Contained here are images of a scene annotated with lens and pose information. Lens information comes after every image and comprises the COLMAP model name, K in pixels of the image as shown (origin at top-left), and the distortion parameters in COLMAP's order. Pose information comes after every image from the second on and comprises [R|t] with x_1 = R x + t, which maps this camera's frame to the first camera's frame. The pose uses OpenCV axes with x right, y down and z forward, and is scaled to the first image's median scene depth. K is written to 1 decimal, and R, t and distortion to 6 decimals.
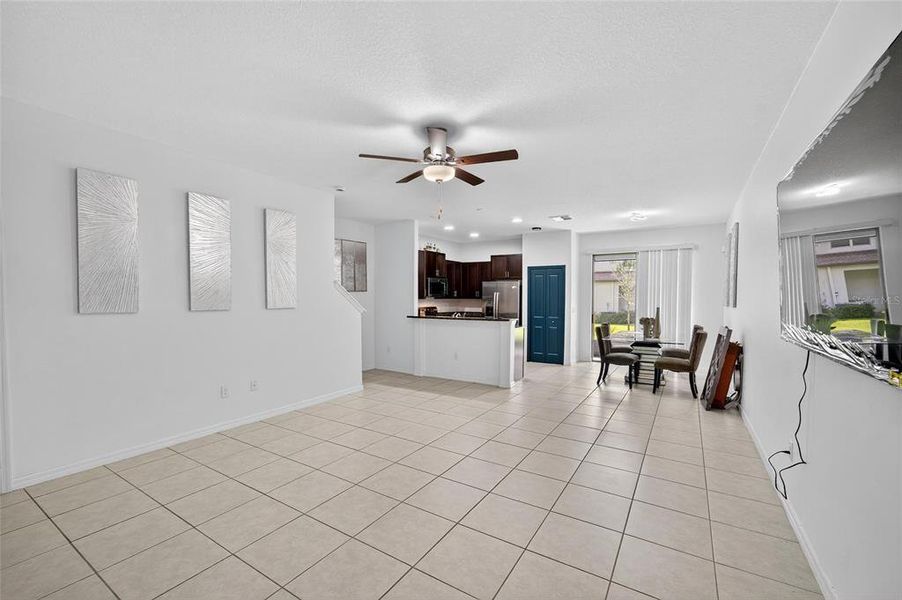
lens RADIAL K [[374.0, 0, 471.7], [0, 374.0, 304.8], [0, 0, 1]] dist [-0.011053, 0.006501]
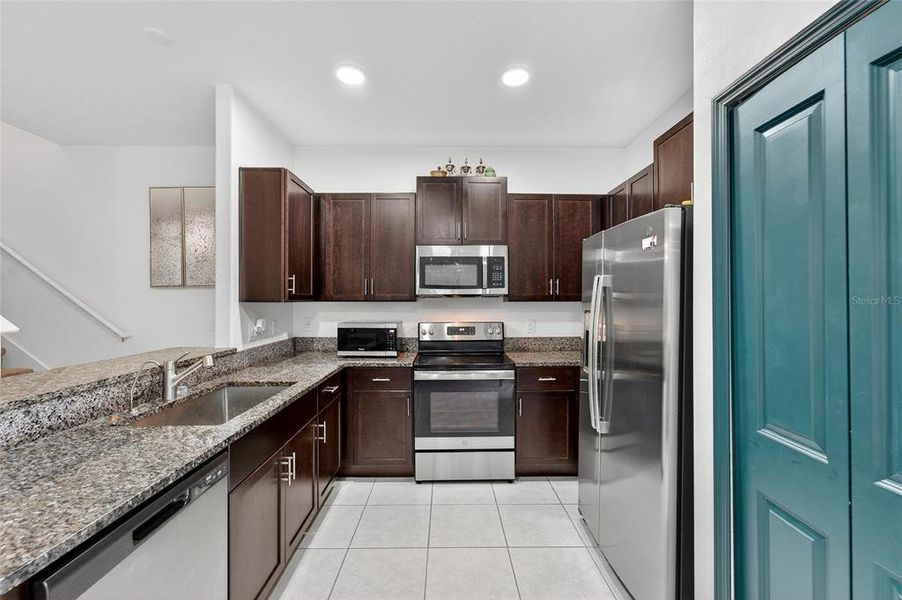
lens RADIAL K [[374.0, 0, 456.3], [0, 374.0, 299.6], [0, 0, 1]] dist [-0.011053, 0.006501]
pose [[0.517916, -0.003832, -0.855423, 0.265724], [-0.012803, 0.999843, -0.012231, -0.015991], [0.855336, 0.017286, 0.517786, 0.969752]]
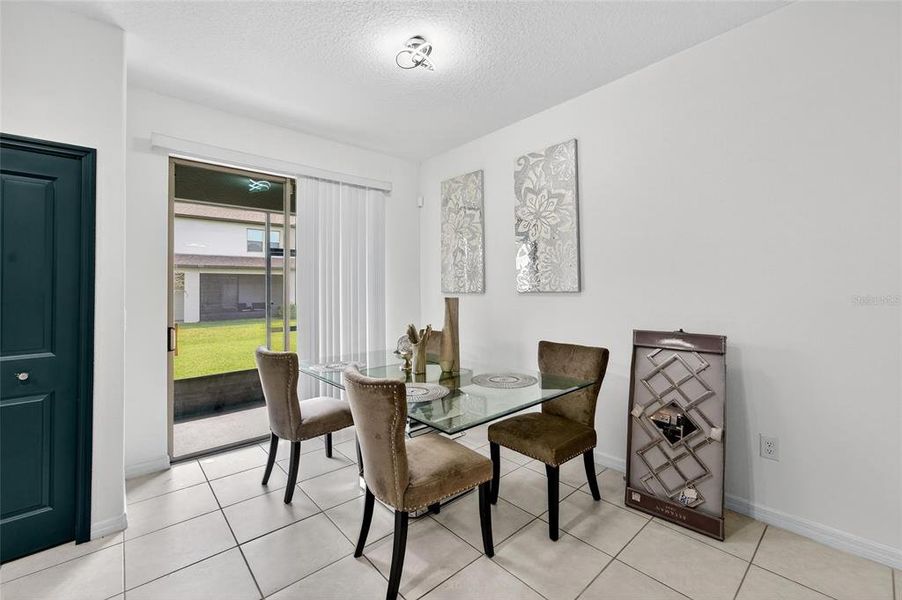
lens RADIAL K [[374.0, 0, 446.8], [0, 374.0, 284.8], [0, 0, 1]] dist [-0.011053, 0.006501]
pose [[0.323164, 0.003734, 0.946336, 0.092329], [0.030564, 0.999429, -0.014381, -0.000931], [-0.945849, 0.033571, 0.322865, 0.760505]]
